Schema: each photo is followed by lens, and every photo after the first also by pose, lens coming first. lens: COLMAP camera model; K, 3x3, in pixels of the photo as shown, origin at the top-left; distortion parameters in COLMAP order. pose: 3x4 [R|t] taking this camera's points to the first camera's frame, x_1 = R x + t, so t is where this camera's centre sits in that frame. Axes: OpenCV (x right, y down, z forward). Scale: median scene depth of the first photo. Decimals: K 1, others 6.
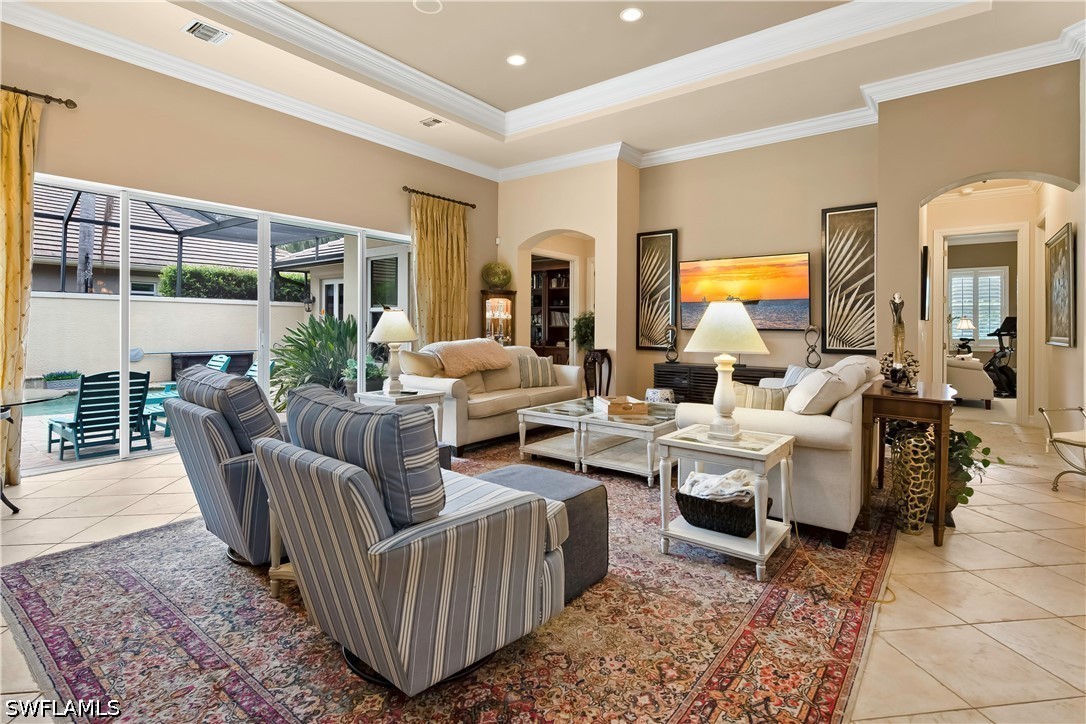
lens RADIAL K [[529.3, 0, 542.6], [0, 529.3, 325.9], [0, 0, 1]] dist [0.000248, 0.000083]
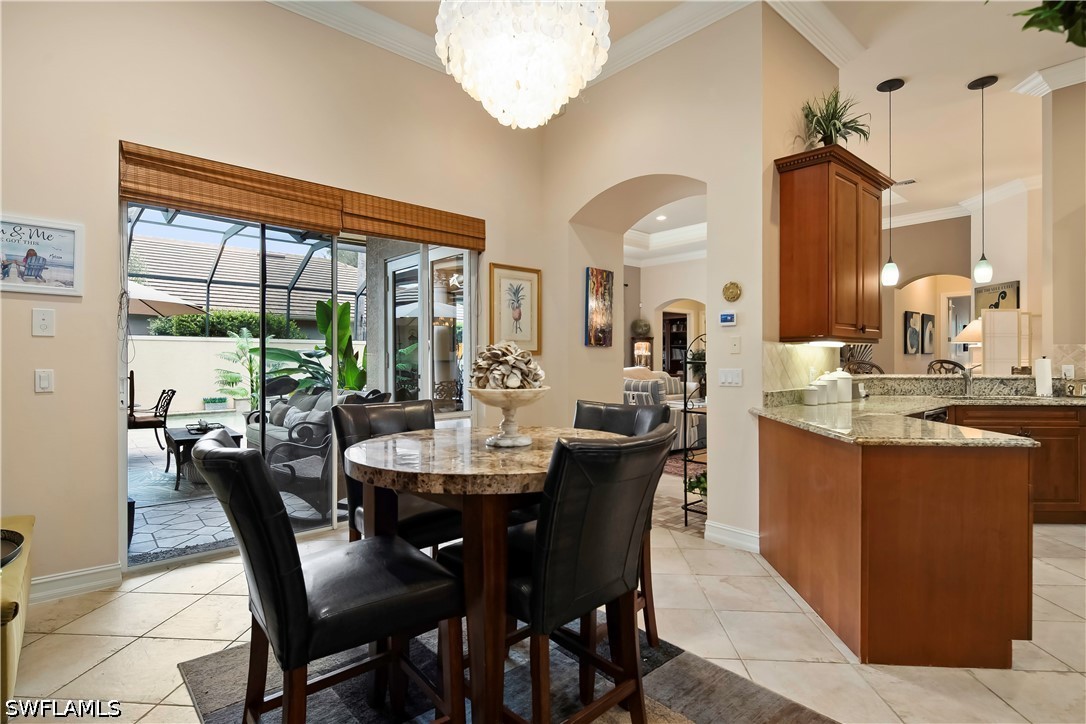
lens RADIAL K [[536.3, 0, 543.0], [0, 536.3, 362.0], [0, 0, 1]] dist [-0.000475, 0.000128]
pose [[0.980535, -0.007347, -0.196205, -0.059535], [0.008118, 0.999962, 0.003126, 0.000345], [0.196175, -0.004658, 0.980558, -0.630294]]
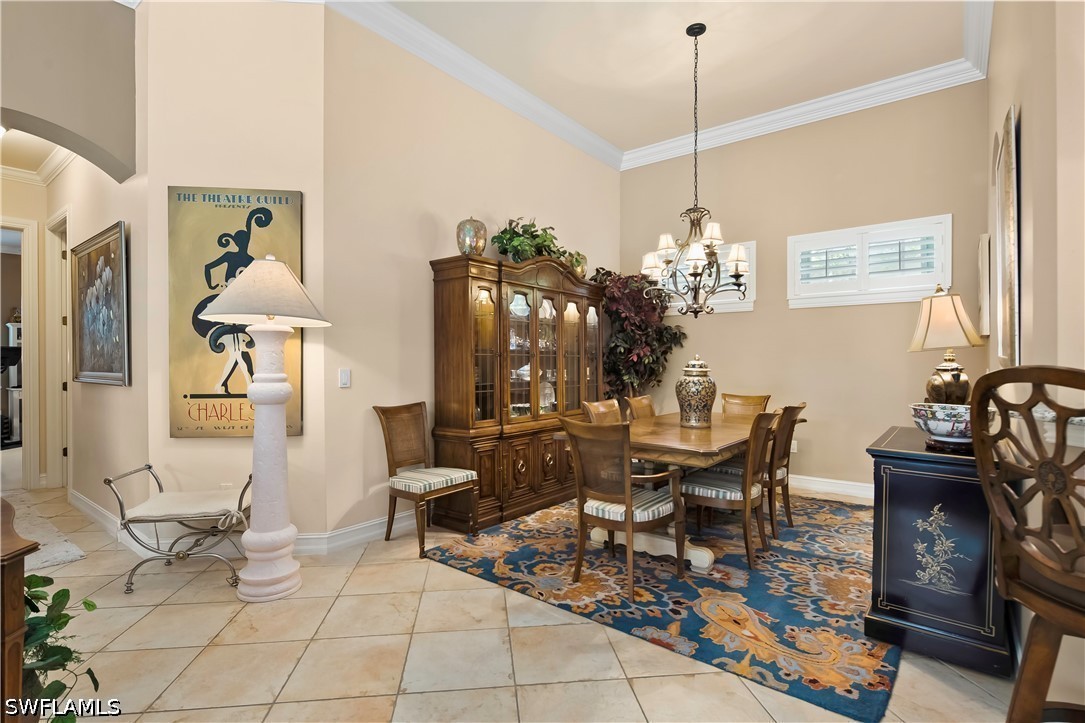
lens RADIAL K [[535.8, 0, 542.5], [0, 535.8, 361.5], [0, 0, 1]] dist [-0.000475, 0.000128]
pose [[0.022270, -0.010042, 0.999702, 0.139485], [0.004448, 0.999941, 0.009946, 0.000413], [-0.999742, 0.004225, 0.022313, 0.221482]]
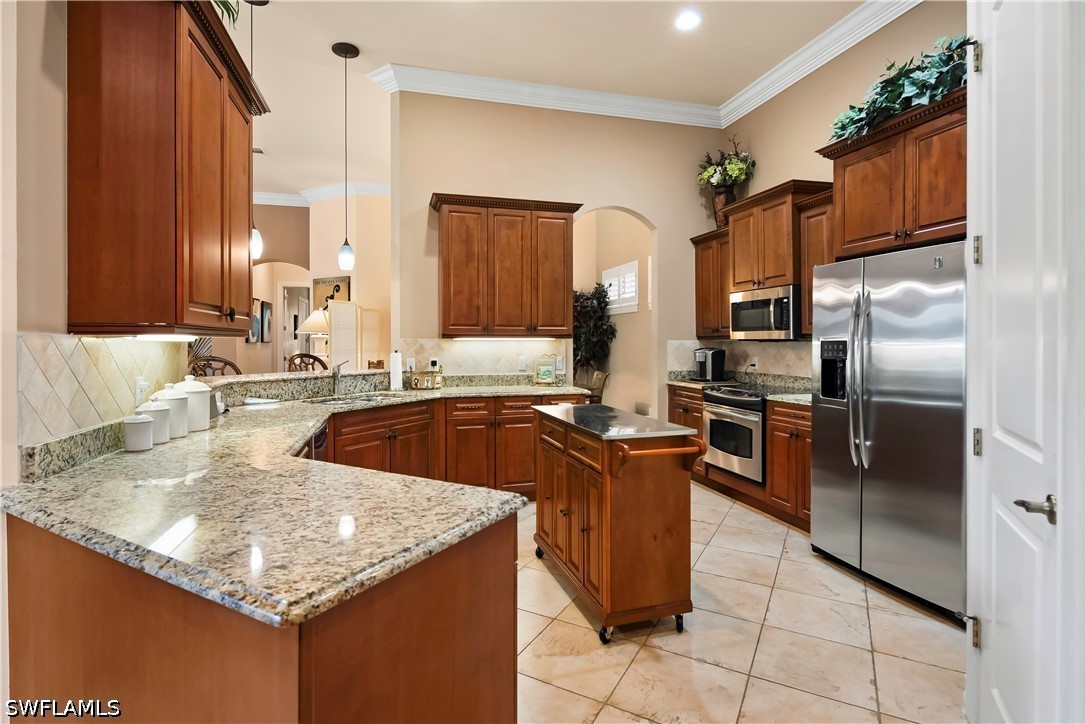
lens RADIAL K [[529.6, 0, 542.2], [0, 529.6, 344.7], [0, 0, 1]] dist [-0.003794, -0.001245]
pose [[0.597393, -0.010514, 0.801880, -0.011146], [0.006229, 0.999945, 0.008471, -0.009052], [-0.801924, -0.000065, 0.597426, -0.438512]]
